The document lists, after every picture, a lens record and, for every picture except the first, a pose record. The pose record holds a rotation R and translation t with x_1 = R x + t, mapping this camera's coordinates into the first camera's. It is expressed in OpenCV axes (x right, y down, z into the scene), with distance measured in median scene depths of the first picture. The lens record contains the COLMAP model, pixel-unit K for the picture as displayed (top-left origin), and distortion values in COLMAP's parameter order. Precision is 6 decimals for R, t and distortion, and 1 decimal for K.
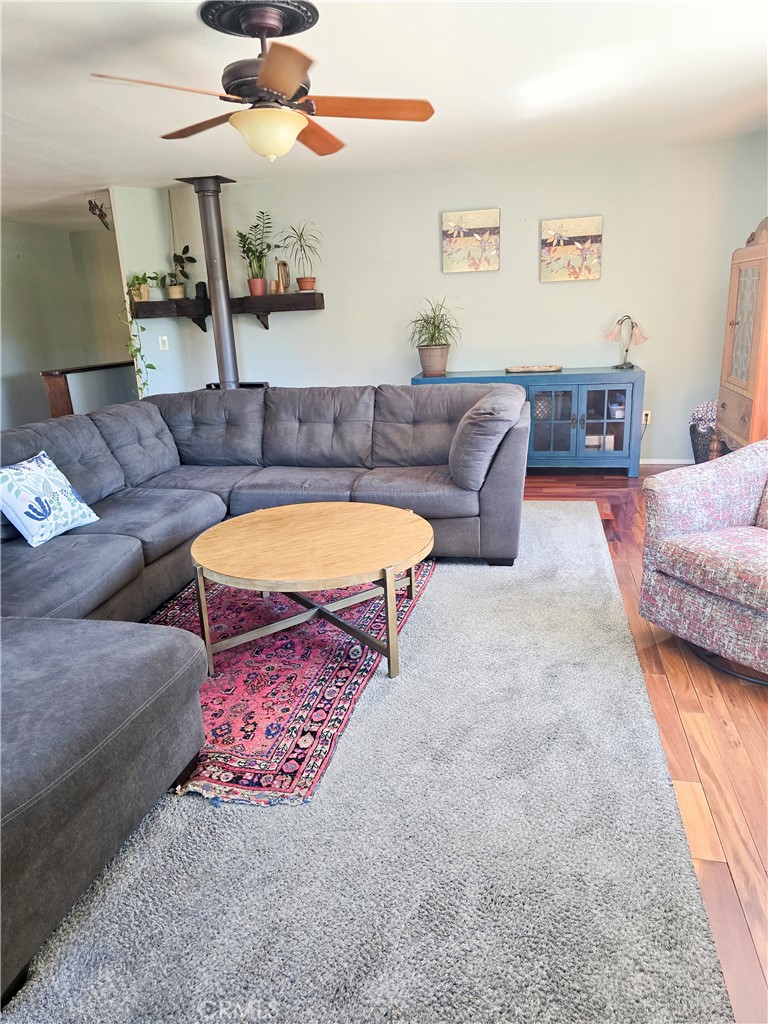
lens RADIAL K [[685.2, 0, 395.3], [0, 685.2, 519.1], [0, 0, 1]] dist [0.058139, -0.061644]
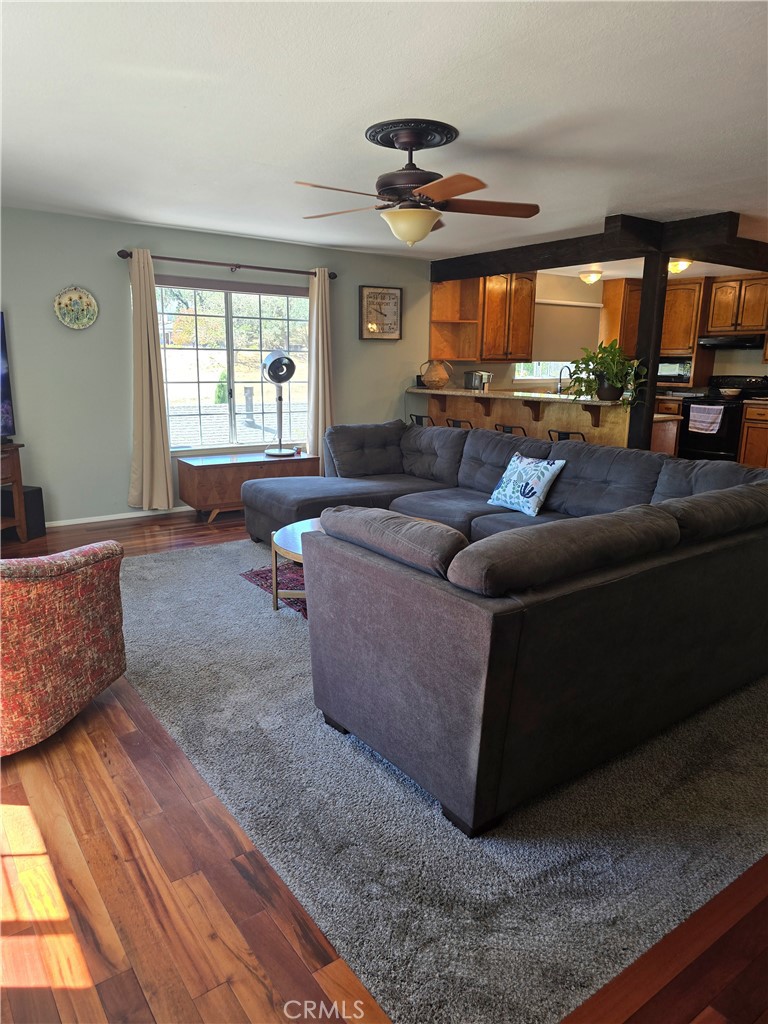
lens RADIAL K [[684.9, 0, 383.8], [0, 684.9, 518.6], [0, 0, 1]] dist [0.061585, -0.065504]
pose [[-0.669664, 0.206379, -0.713413, 0.782511], [-0.195525, 0.877730, 0.437447, -0.578157], [0.716464, 0.432433, -0.547432, 1.723493]]
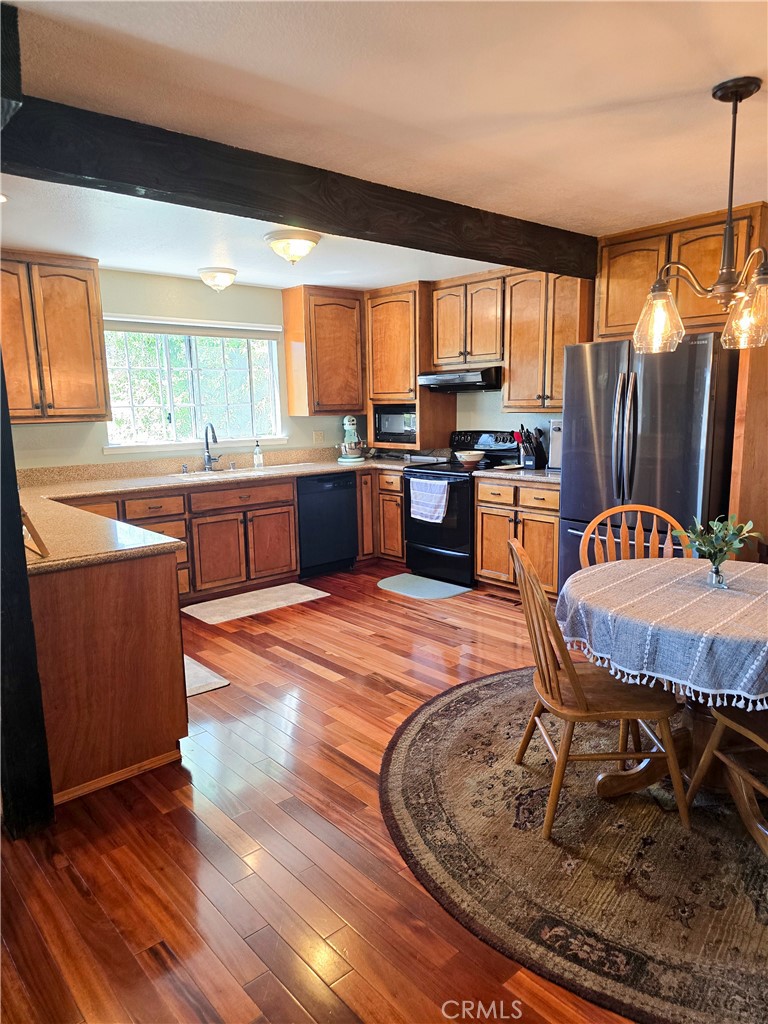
lens RADIAL K [[686.3, 0, 391.9], [0, 686.3, 521.1], [0, 0, 1]] dist [0.052472, -0.051229]
pose [[-0.597411, 0.191415, -0.778756, -0.839919], [-0.190090, 0.909618, 0.369405, -0.543818], [0.779081, 0.368720, -0.507029, 1.791653]]
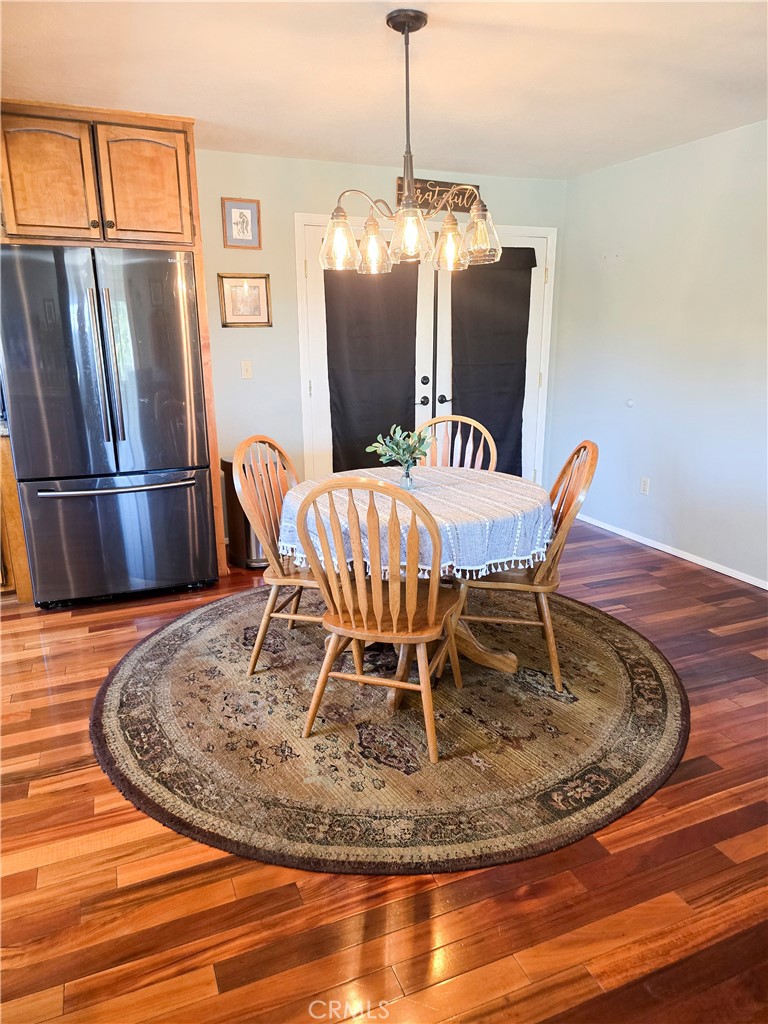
lens RADIAL K [[685.2, 0, 395.3], [0, 685.2, 519.1], [0, 0, 1]] dist [0.058139, -0.061644]
pose [[0.571914, 0.256410, -0.779210, -0.976613], [-0.258771, 0.957785, 0.125244, -0.305197], [0.778429, 0.130008, 0.614122, 1.096004]]
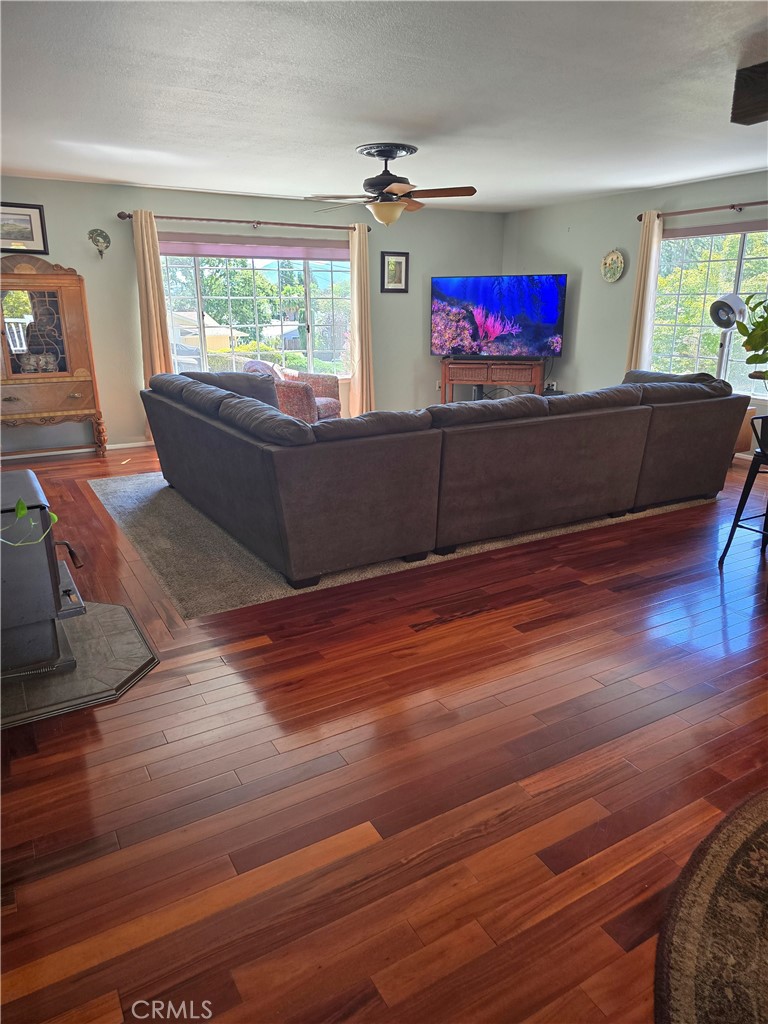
lens RADIAL K [[685.2, 0, 395.3], [0, 685.2, 519.1], [0, 0, 1]] dist [0.058139, -0.061644]
pose [[-0.675391, -0.181121, 0.714872, -1.540273], [0.241783, 0.861406, 0.446677, -0.612390], [-0.696698, 0.474526, -0.537994, 2.178362]]
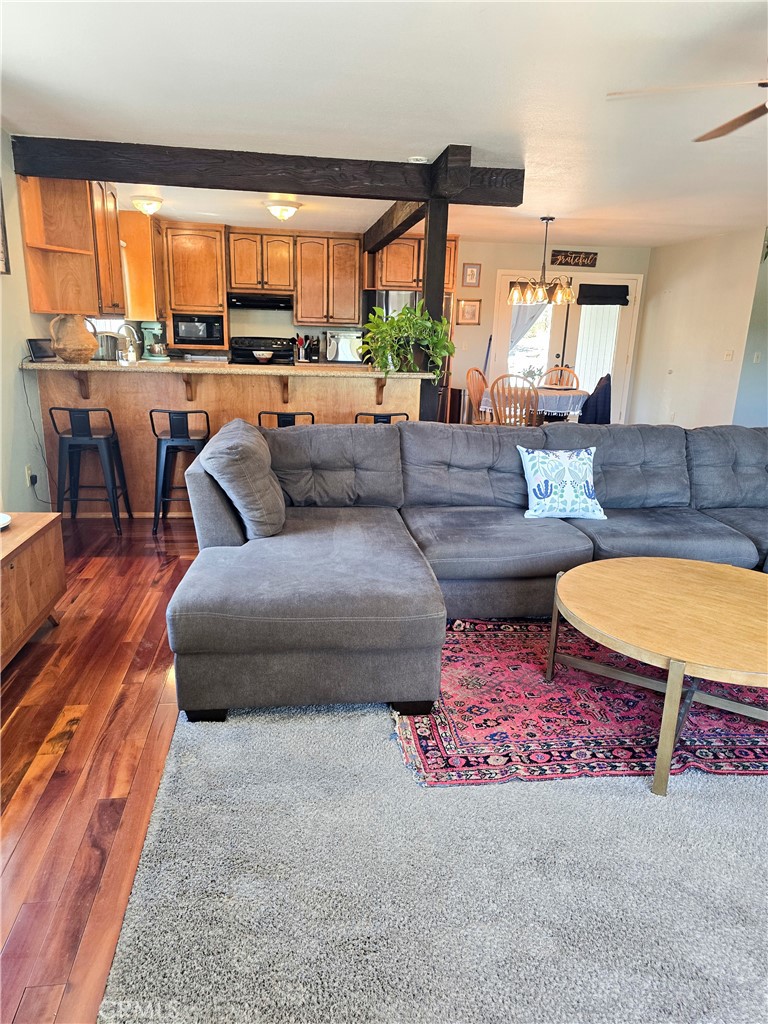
lens RADIAL K [[701.5, 0, 380.9], [0, 701.5, 517.3], [0, 0, 1]] dist [0.045641, -0.003377]
pose [[0.335323, 0.297862, -0.893777, 0.488876], [-0.316158, 0.929266, 0.191074, -0.114851], [0.887470, 0.218503, 0.405776, 0.284096]]
